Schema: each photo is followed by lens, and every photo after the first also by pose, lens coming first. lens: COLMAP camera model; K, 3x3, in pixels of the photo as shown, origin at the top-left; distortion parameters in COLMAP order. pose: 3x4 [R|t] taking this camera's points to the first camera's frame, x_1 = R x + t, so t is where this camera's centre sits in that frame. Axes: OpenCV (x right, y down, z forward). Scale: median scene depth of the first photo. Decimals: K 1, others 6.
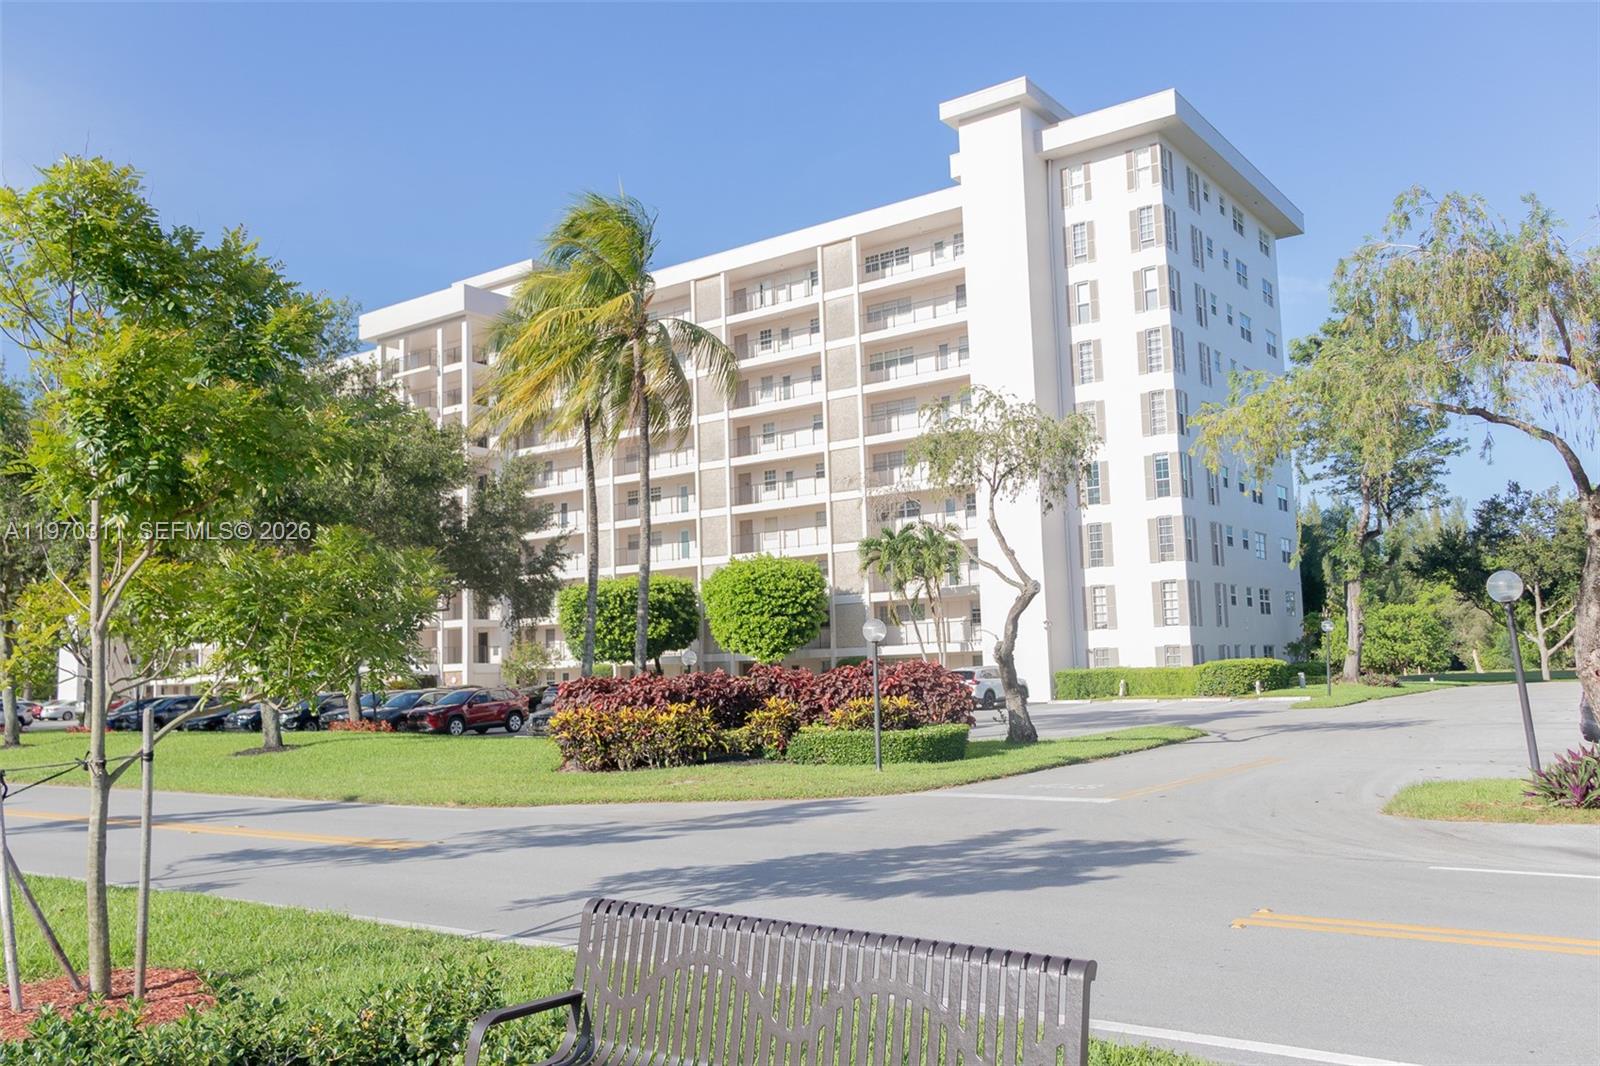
lens RADIAL K [[1297.4, 0, 800.0], [0, 1297.4, 533.0], [0, 0, 1]] dist [0.001095, -0.000537]
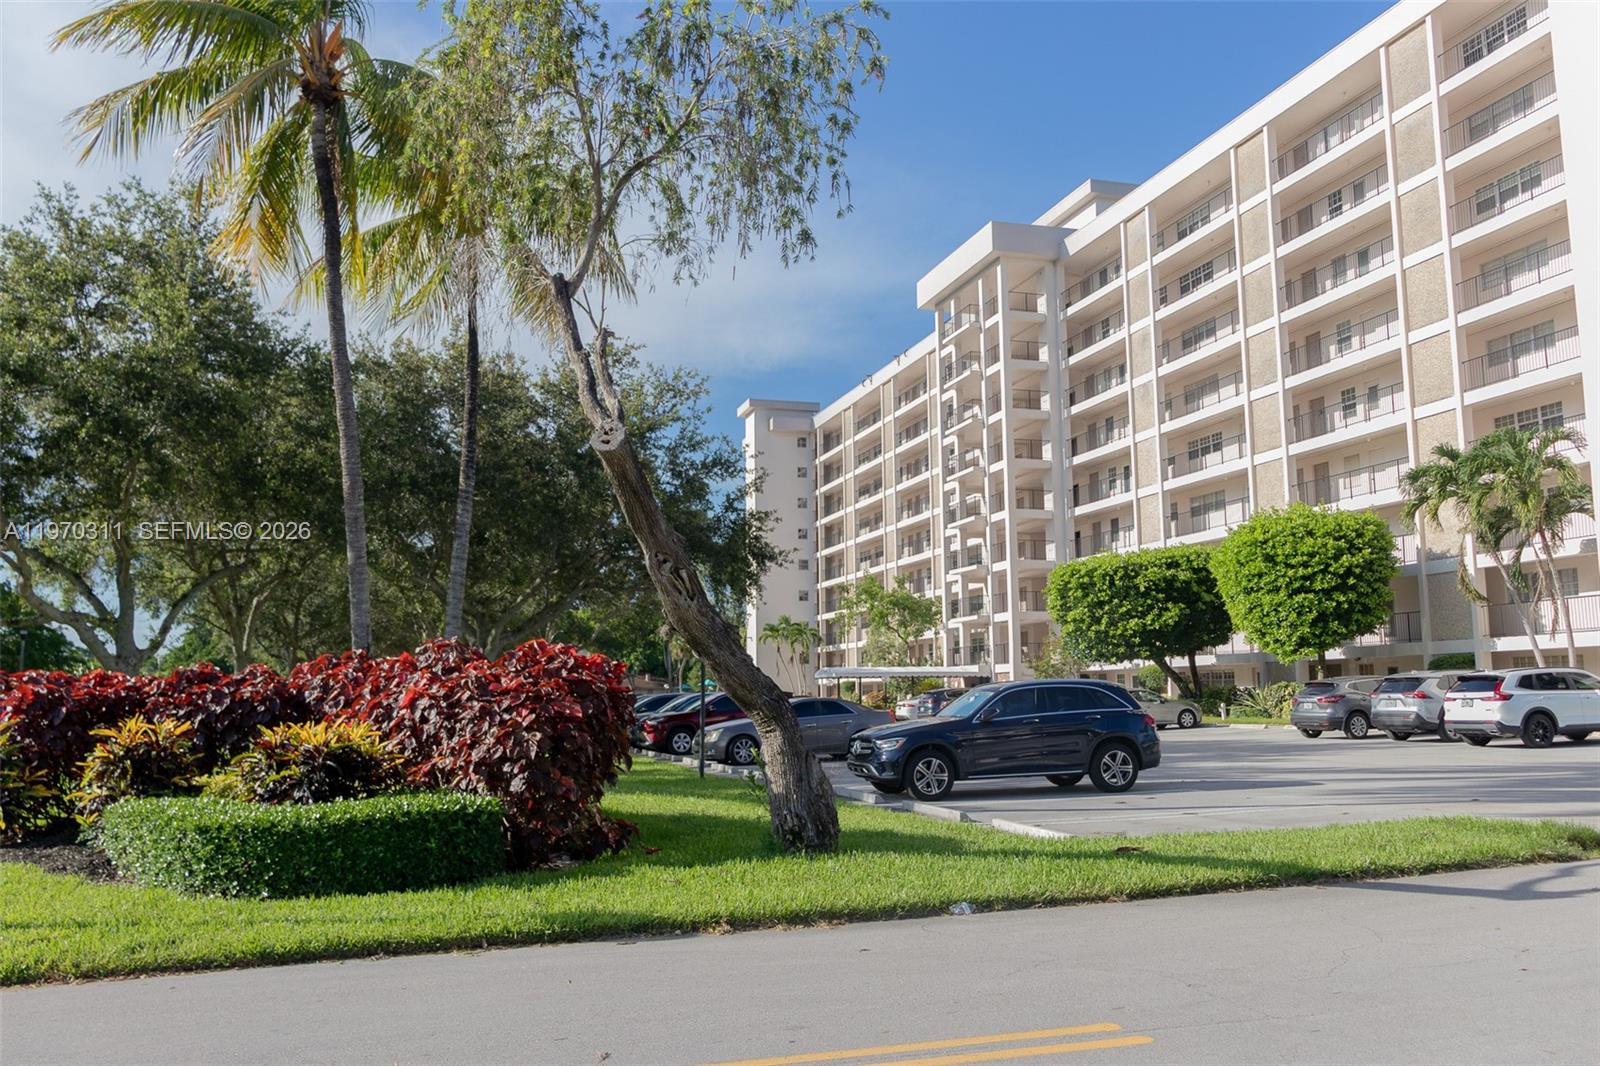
lens RADIAL K [[1297.4, 0, 800.0], [0, 1297.4, 533.0], [0, 0, 1]] dist [0.001095, -0.000537]
pose [[0.795502, -0.057125, -0.603252, 0.200840], [0.055119, 0.998241, -0.021844, 0.035772], [0.603438, -0.015874, 0.797252, 0.328810]]
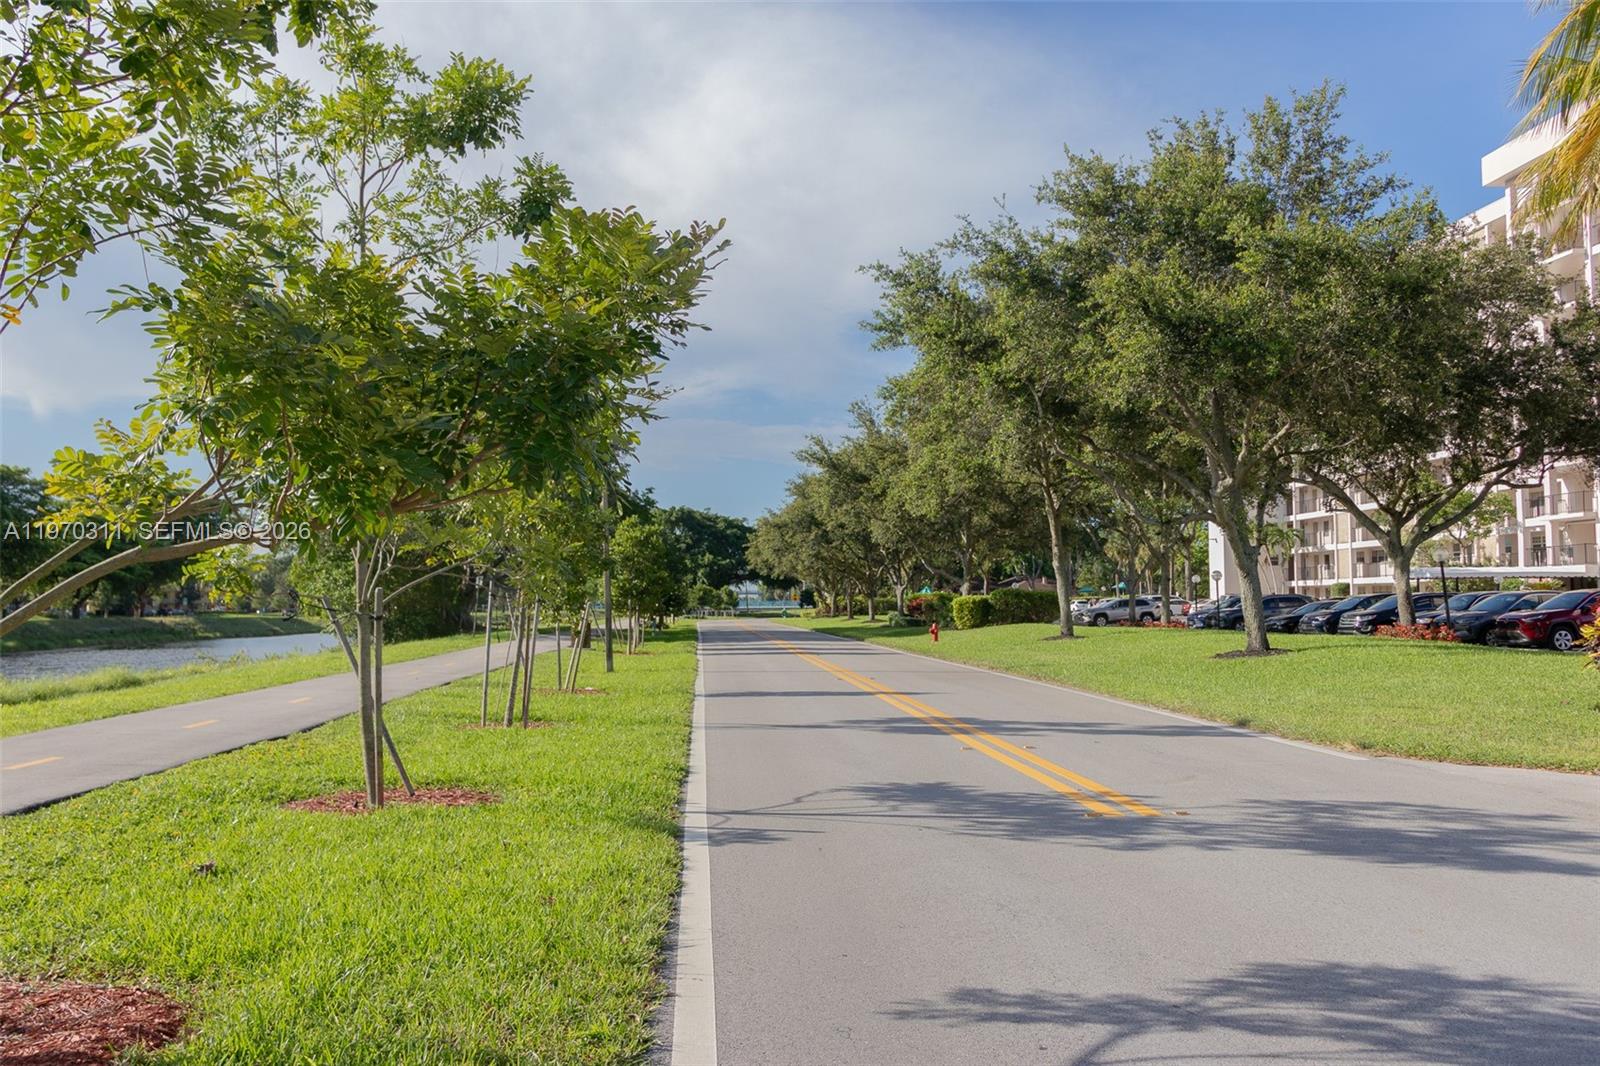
lens RADIAL K [[1292.0, 0, 801.9], [0, 1292.0, 536.6], [0, 0, 1]] dist [0.010047, 0.002670]
pose [[0.651846, -0.015597, -0.758191, 0.017269], [0.071971, 0.996548, 0.041376, 0.019991], [0.754928, -0.081539, 0.650718, 0.132443]]
